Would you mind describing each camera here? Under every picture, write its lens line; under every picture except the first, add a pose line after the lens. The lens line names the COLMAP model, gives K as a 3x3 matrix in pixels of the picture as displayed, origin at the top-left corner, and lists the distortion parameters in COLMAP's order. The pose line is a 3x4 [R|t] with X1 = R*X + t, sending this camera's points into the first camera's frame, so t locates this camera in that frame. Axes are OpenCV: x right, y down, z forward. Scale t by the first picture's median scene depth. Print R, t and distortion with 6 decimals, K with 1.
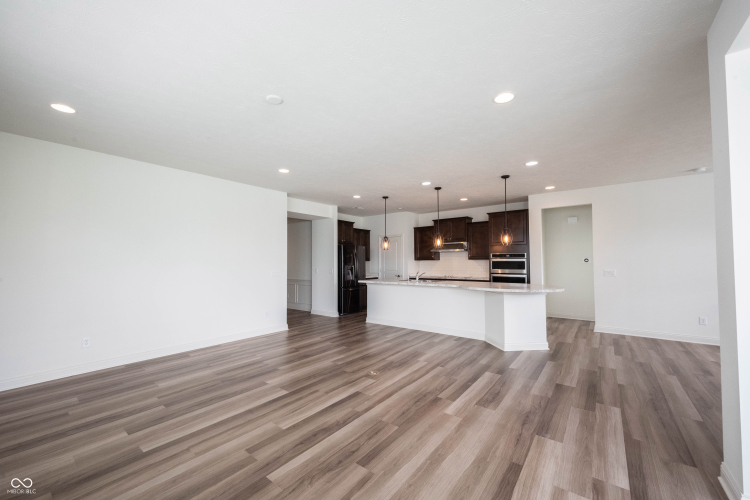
lens RADIAL K [[299.8, 0, 369.9], [0, 299.8, 250.8], [0, 0, 1]] dist [0.003601, 0.000054]
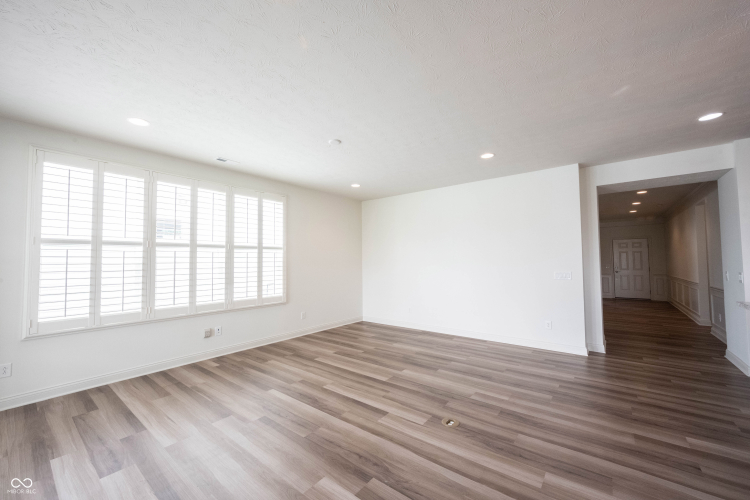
lens RADIAL K [[299.8, 0, 380.8], [0, 299.8, 250.4], [0, 0, 1]] dist [0.003601, 0.000054]
pose [[-0.009422, -0.032466, -0.999428, 0.841868], [0.050520, 0.998181, -0.032902, 0.024913], [0.998679, -0.050801, -0.007765, 1.003314]]
